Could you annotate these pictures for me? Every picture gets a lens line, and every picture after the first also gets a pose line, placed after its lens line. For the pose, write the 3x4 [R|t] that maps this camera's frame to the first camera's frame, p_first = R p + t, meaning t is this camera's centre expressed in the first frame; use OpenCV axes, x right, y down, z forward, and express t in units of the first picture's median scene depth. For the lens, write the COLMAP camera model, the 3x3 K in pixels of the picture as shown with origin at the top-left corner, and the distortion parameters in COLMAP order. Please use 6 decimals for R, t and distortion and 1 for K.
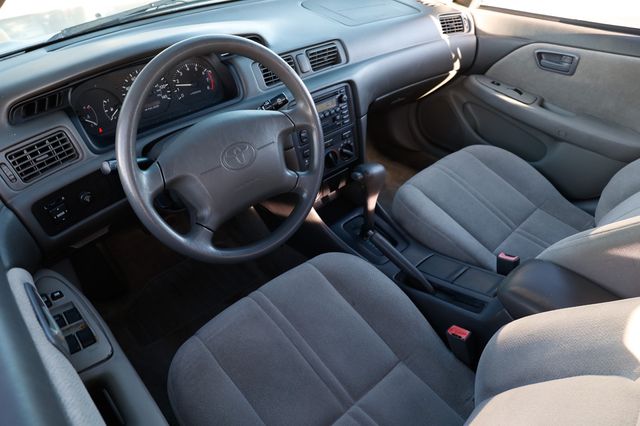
lens RADIAL K [[434.0, 0, 321.8], [0, 434.0, 210.9], [0, 0, 1]] dist [-0.105806, 0.083819]
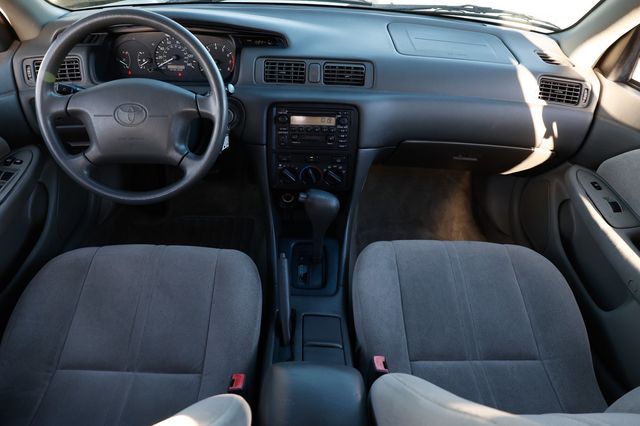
lens RADIAL K [[434.0, 0, 316.5], [0, 434.0, 212.8], [0, 0, 1]] dist [-0.105806, 0.083819]
pose [[0.740426, 0.428405, -0.517918, 0.496371], [-0.447804, 0.889049, 0.095203, -0.125754], [0.501240, 0.161435, 0.850116, 0.174029]]
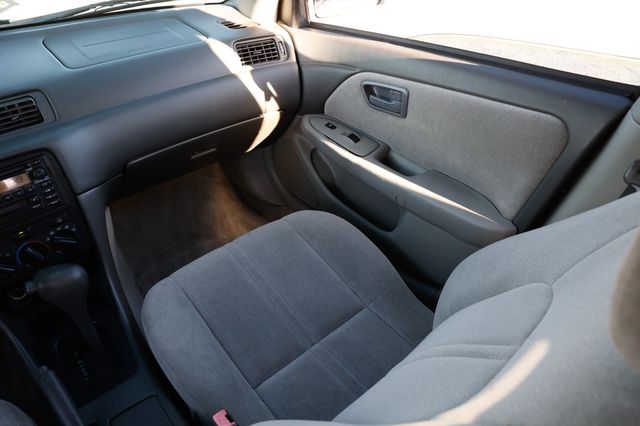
lens RADIAL K [[434.0, 0, 315.2], [0, 434.0, 212.2], [0, 0, 1]] dist [-0.105806, 0.083819]
pose [[0.996813, -0.010802, -0.079040, 0.488555], [0.009091, 0.999717, -0.021970, -0.149692], [0.079255, 0.021182, 0.996629, 0.282849]]
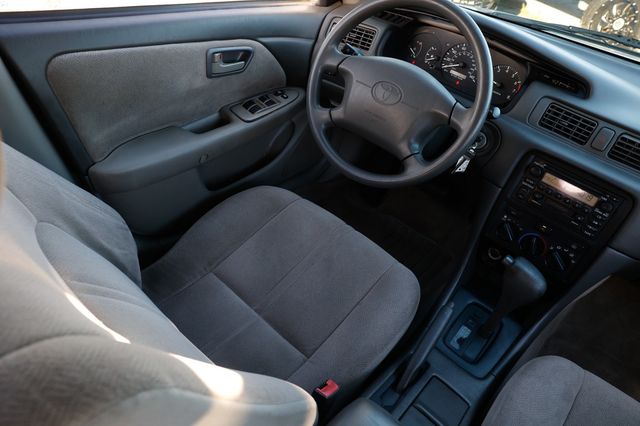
lens RADIAL K [[434.0, 0, 316.5], [0, 434.0, 210.6], [0, 0, 1]] dist [-0.105806, 0.083819]
pose [[0.104708, 0.635114, -0.765289, 0.481643], [-0.741159, 0.562933, 0.365773, -0.129057], [0.663114, 0.528901, 0.529664, 0.238947]]
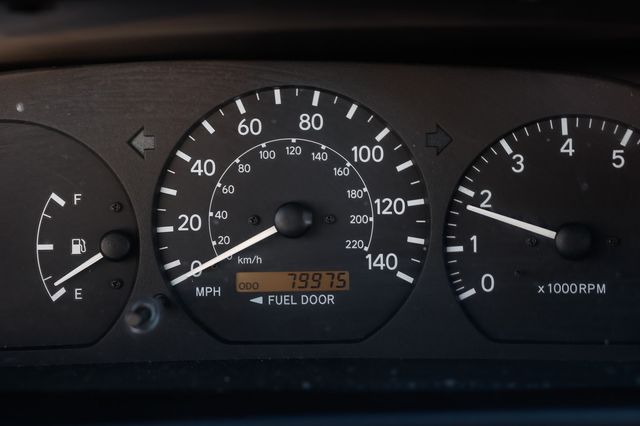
lens RADIAL K [[1186.2, 0, 319.9], [0, 1186.2, 211.8], [0, 0, 1]] dist [0.223034, 0.000000]
pose [[0.735785, 0.200496, -0.646855, -0.054035], [-0.405725, 0.895281, -0.184008, -0.135224], [0.542224, 0.397835, 0.740081, 0.447835]]
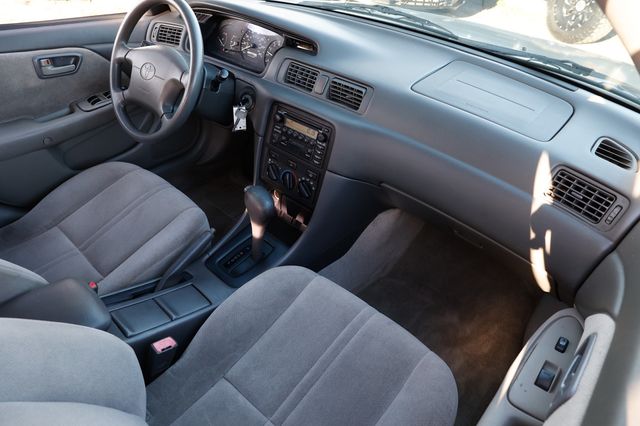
lens RADIAL K [[434.0, 0, 319.4], [0, 434.0, 209.5], [0, 0, 1]] dist [-0.105806, 0.083819]
pose [[0.089512, 0.591256, -0.801501, 0.749421], [-0.659477, 0.638238, 0.397168, -0.450090], [0.746377, 0.493020, 0.447049, 0.566586]]
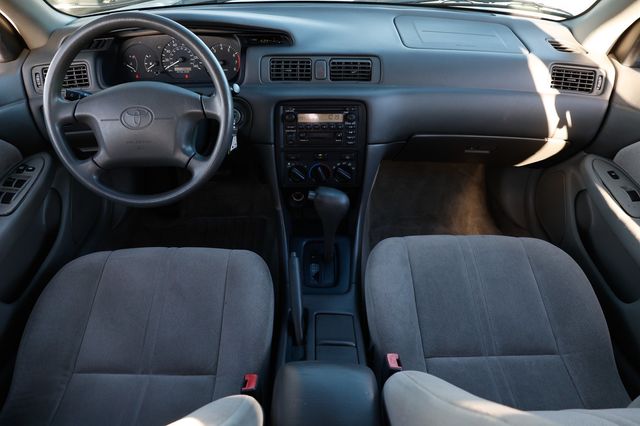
lens RADIAL K [[434.0, 0, 319.1], [0, 434.0, 213.5], [0, 0, 1]] dist [-0.105806, 0.083819]
pose [[0.735969, 0.410158, -0.538628, 0.501630], [-0.419250, 0.900799, 0.113093, -0.128752], [0.531582, 0.142587, 0.834919, 0.184556]]
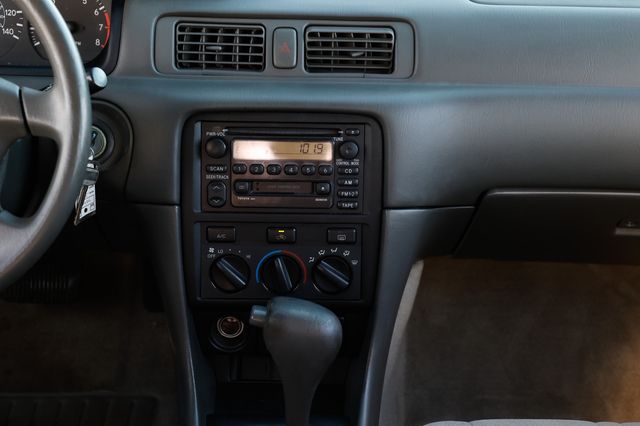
lens RADIAL K [[1120.4, 0, 319.7], [0, 1120.4, 210.2], [0, 0, 1]] dist [0.231289, 0.000000]
pose [[0.736120, 0.306880, -0.603285, 0.615196], [-0.434529, 0.897646, -0.073590, -0.096404], [0.518953, 0.316316, 0.794124, 0.102687]]
